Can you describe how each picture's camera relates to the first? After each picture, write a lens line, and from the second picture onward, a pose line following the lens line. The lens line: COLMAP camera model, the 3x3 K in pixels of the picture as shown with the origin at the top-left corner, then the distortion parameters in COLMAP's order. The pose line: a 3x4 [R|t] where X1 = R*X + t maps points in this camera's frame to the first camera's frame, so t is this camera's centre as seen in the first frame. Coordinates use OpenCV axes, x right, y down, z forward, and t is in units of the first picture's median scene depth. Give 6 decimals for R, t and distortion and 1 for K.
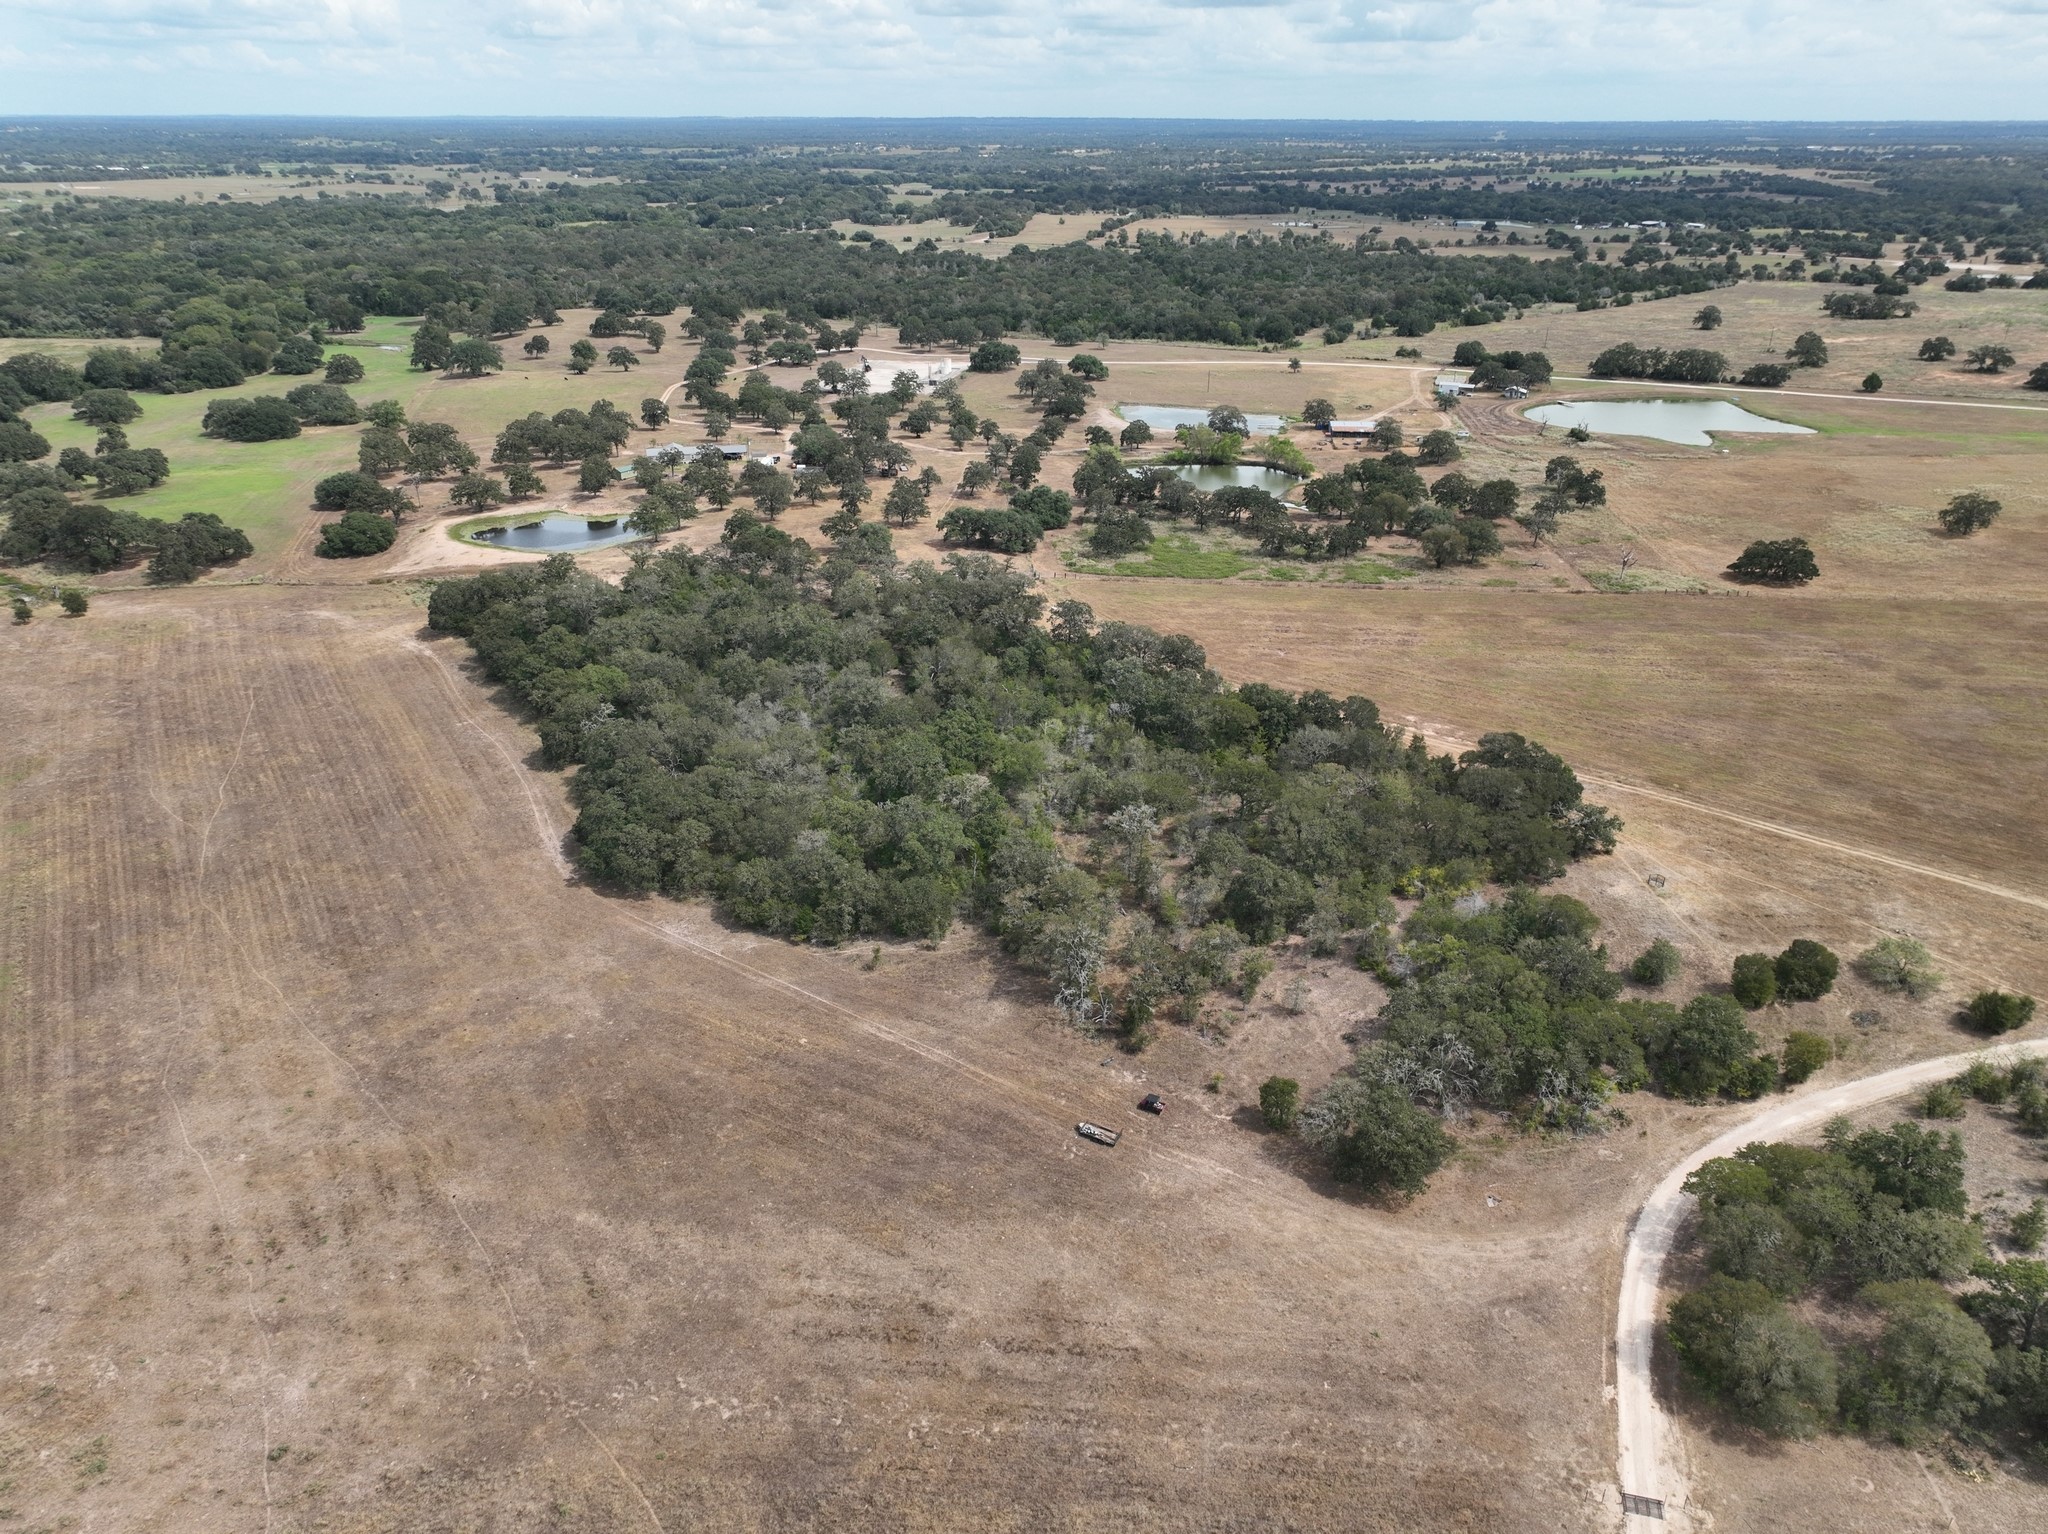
lens RADIAL K [[1444.6, 0, 1025.4], [0, 1444.6, 761.6], [0, 0, 1]] dist [-0.003674, 0.024191]
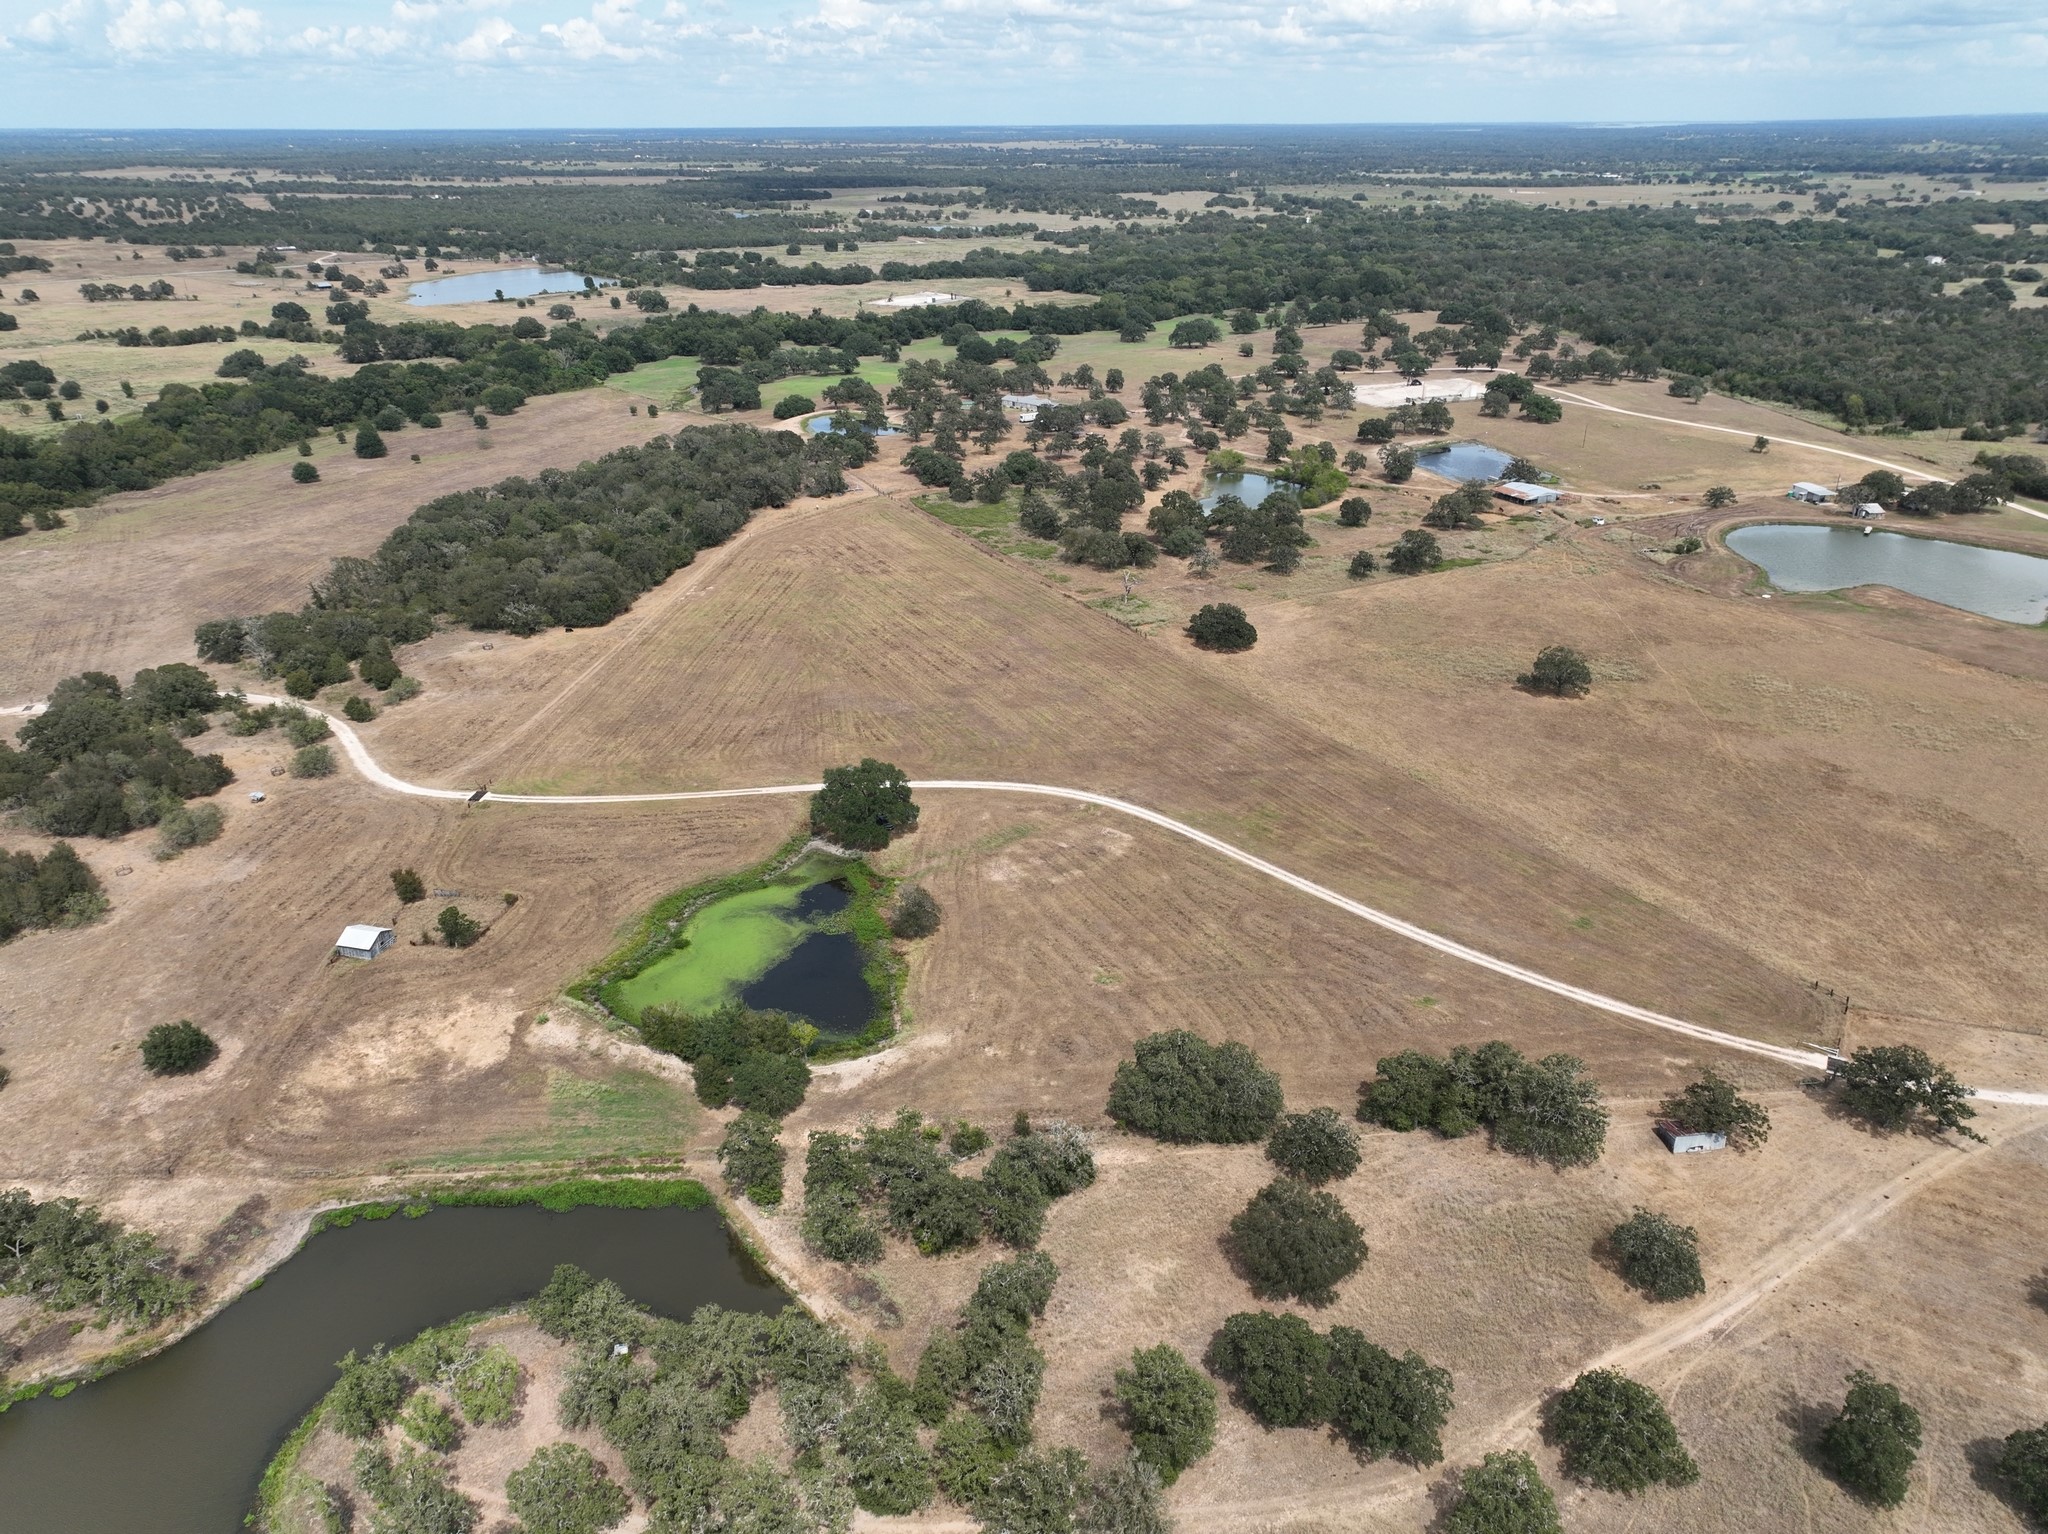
lens RADIAL K [[1444.6, 0, 1019.9], [0, 1444.6, 779.1], [0, 0, 1]] dist [-0.003674, 0.024191]
pose [[0.529911, 0.347105, -0.773765, 0.519807], [-0.340082, 0.922801, 0.181057, -0.071560], [0.776877, 0.167200, 0.607047, 0.122255]]
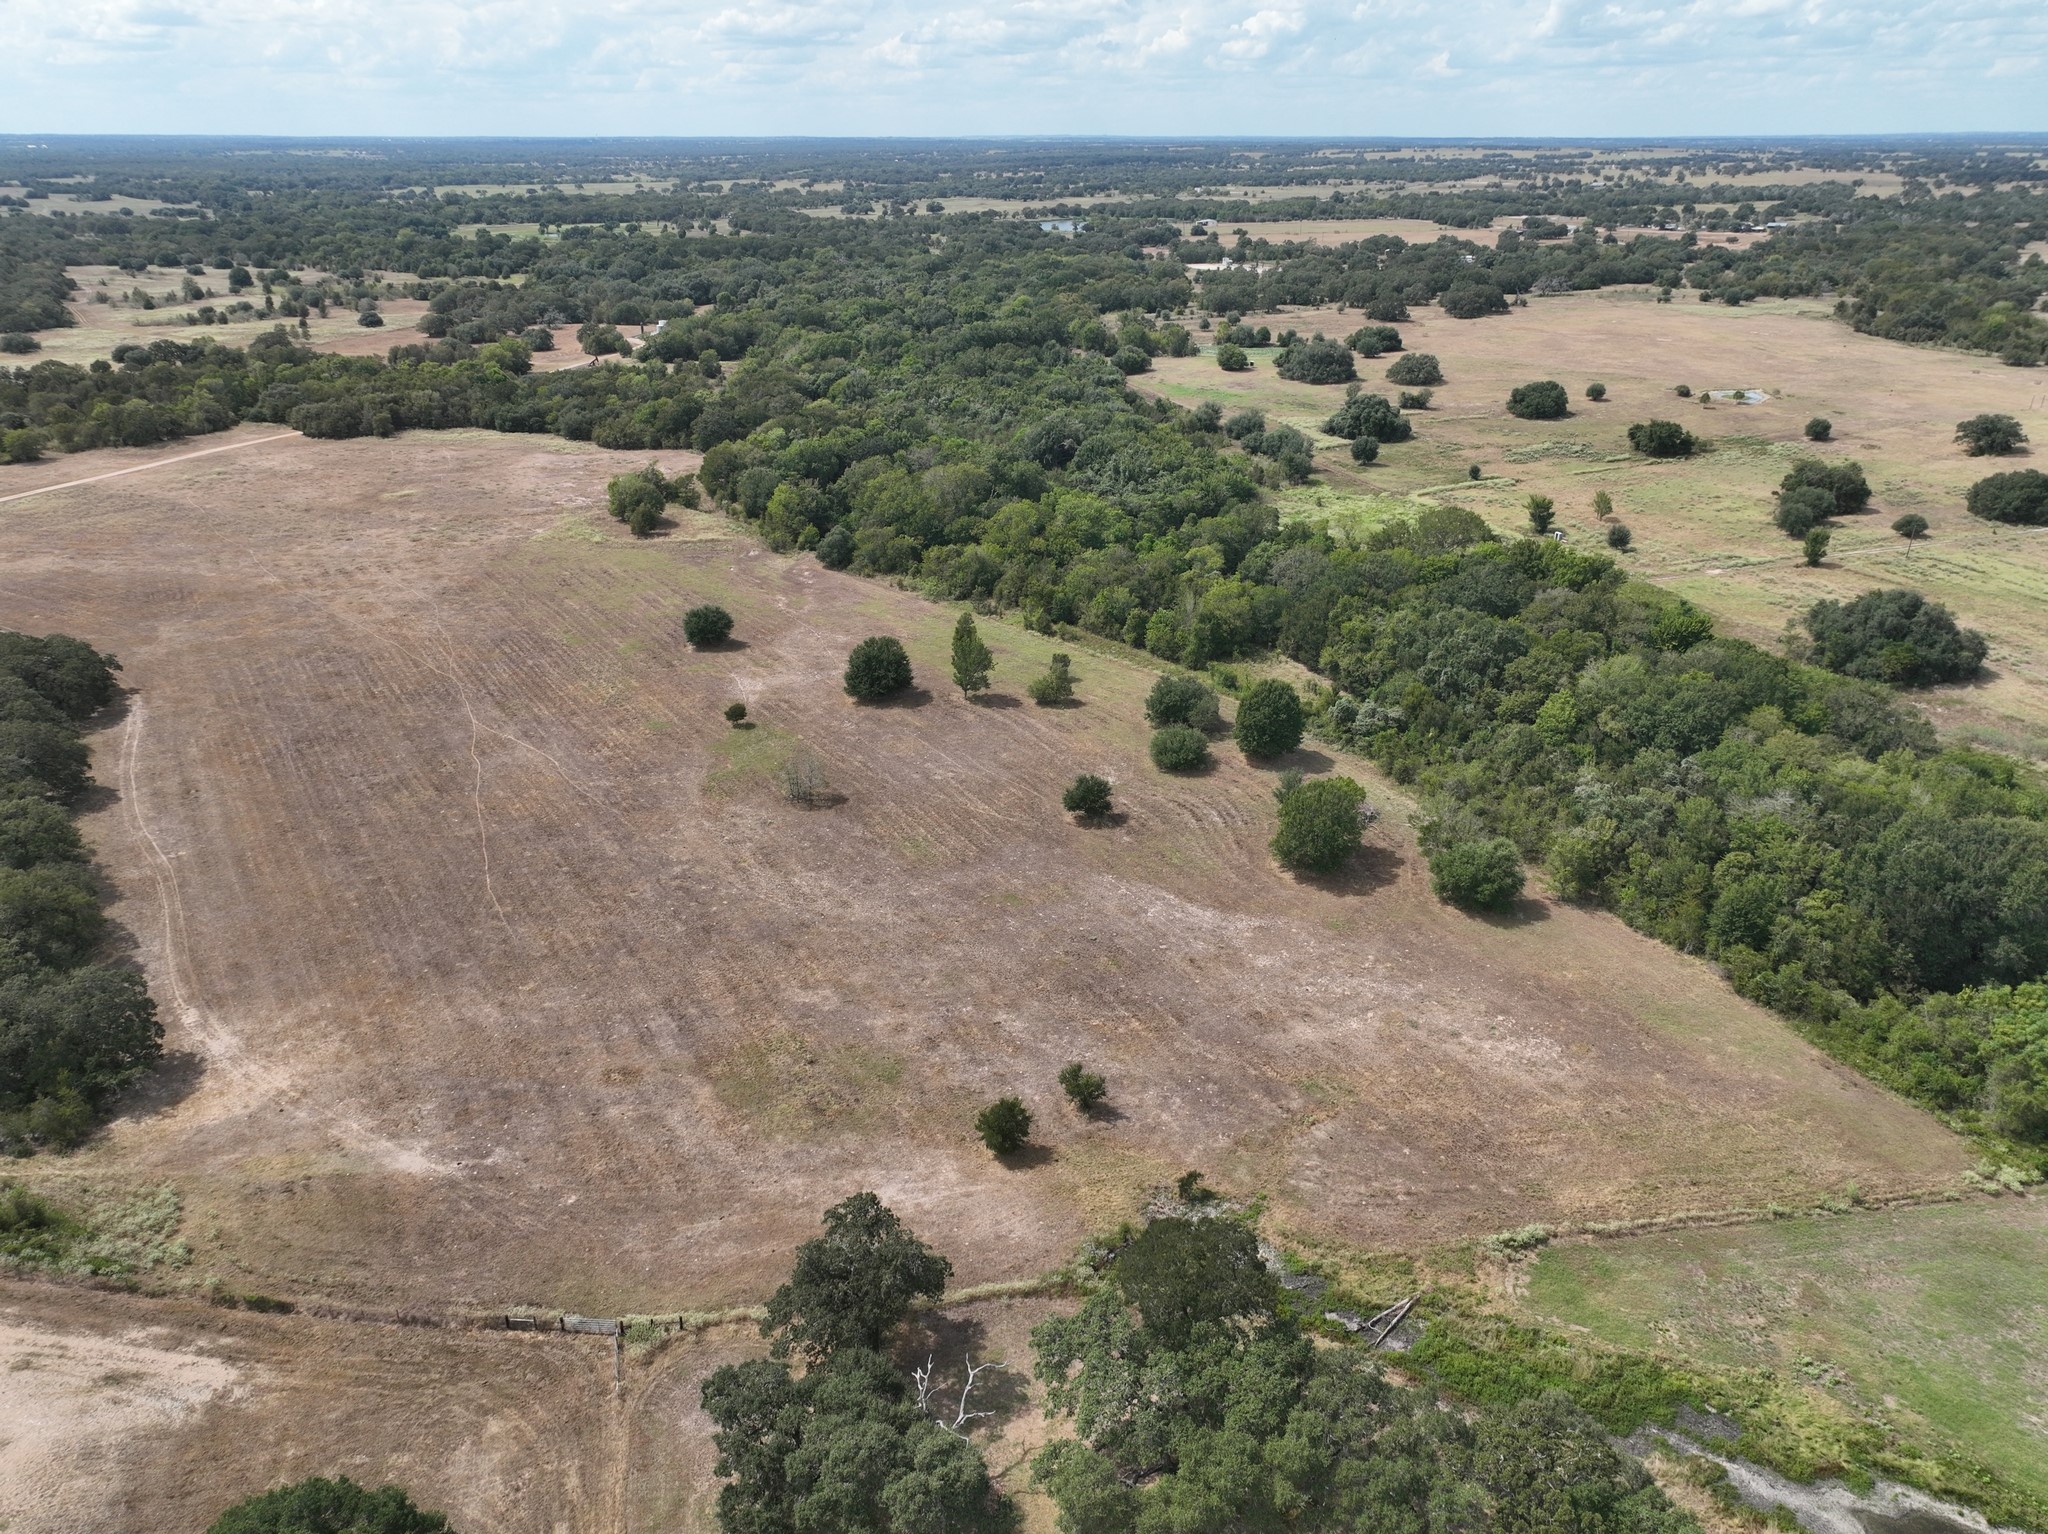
lens RADIAL K [[1444.6, 0, 1025.6], [0, 1444.6, 764.0], [0, 0, 1]] dist [-0.003674, 0.024191]
pose [[-0.999645, 0.007562, -0.025559, -0.264935], [-0.013866, 0.671411, 0.740956, -0.198116], [0.022764, 0.741047, -0.671067, 0.488167]]
